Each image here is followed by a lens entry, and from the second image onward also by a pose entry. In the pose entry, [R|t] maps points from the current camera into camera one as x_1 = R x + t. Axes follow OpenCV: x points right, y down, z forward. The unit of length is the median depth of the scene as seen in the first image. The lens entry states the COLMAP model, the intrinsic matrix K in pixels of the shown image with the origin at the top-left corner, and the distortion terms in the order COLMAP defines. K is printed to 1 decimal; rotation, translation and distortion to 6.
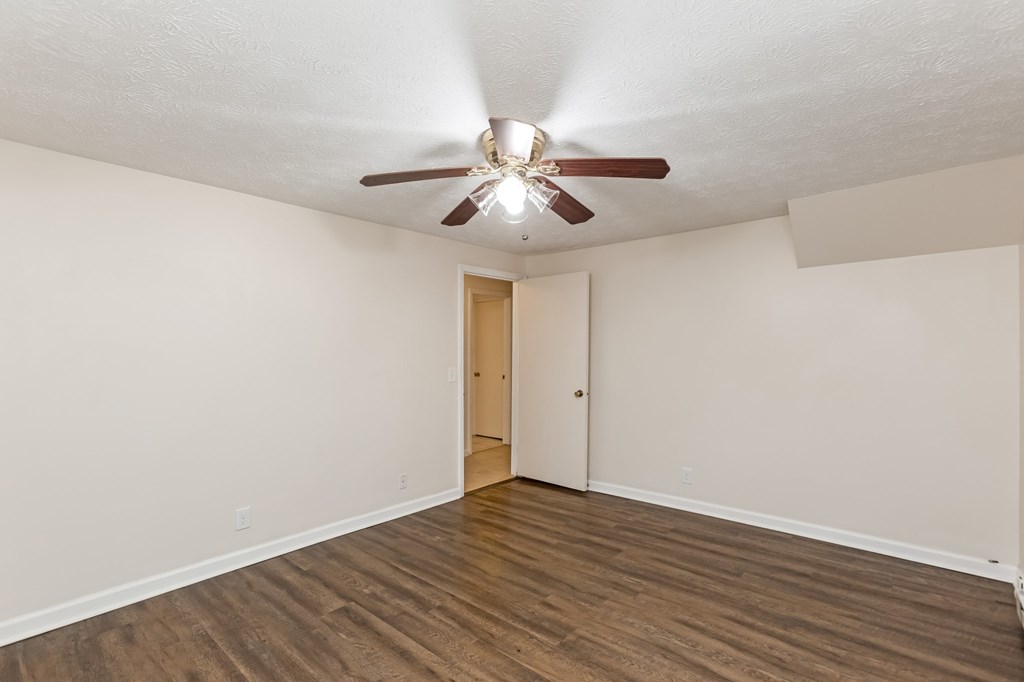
lens RADIAL K [[465.8, 0, 515.4], [0, 465.8, 342.5], [0, 0, 1]] dist [-0.014916, 0.006946]
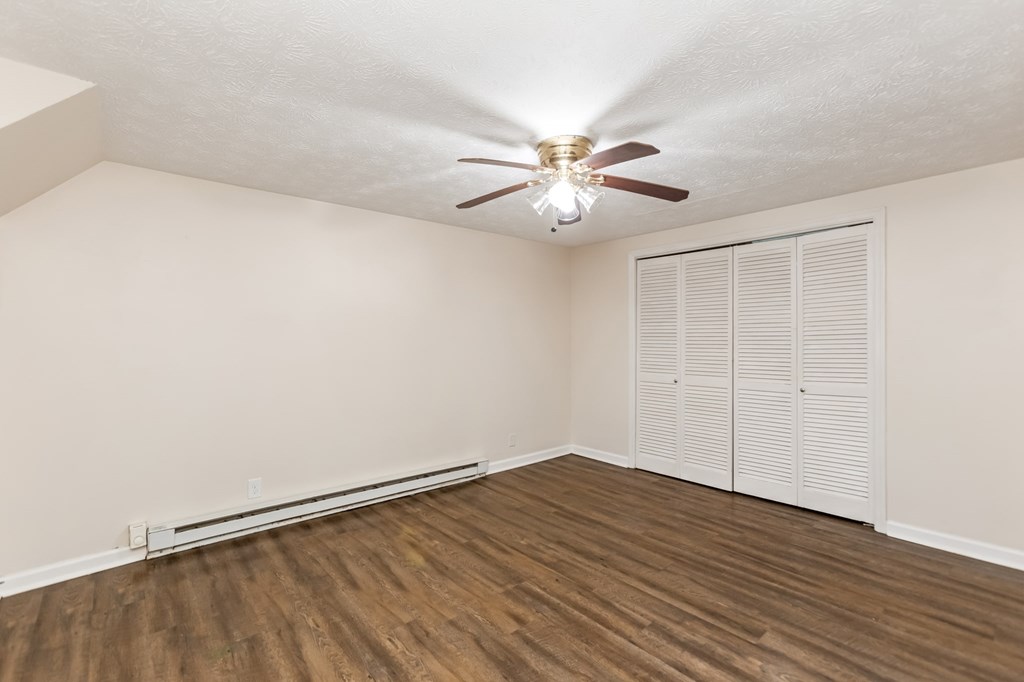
lens RADIAL K [[465.8, 0, 514.8], [0, 465.8, 340.8], [0, 0, 1]] dist [-0.014916, 0.006946]
pose [[-0.987731, 0.003657, 0.156121, -0.067177], [0.002983, 0.999985, -0.004547, 0.031658], [-0.156135, -0.004026, -0.987727, 1.964824]]
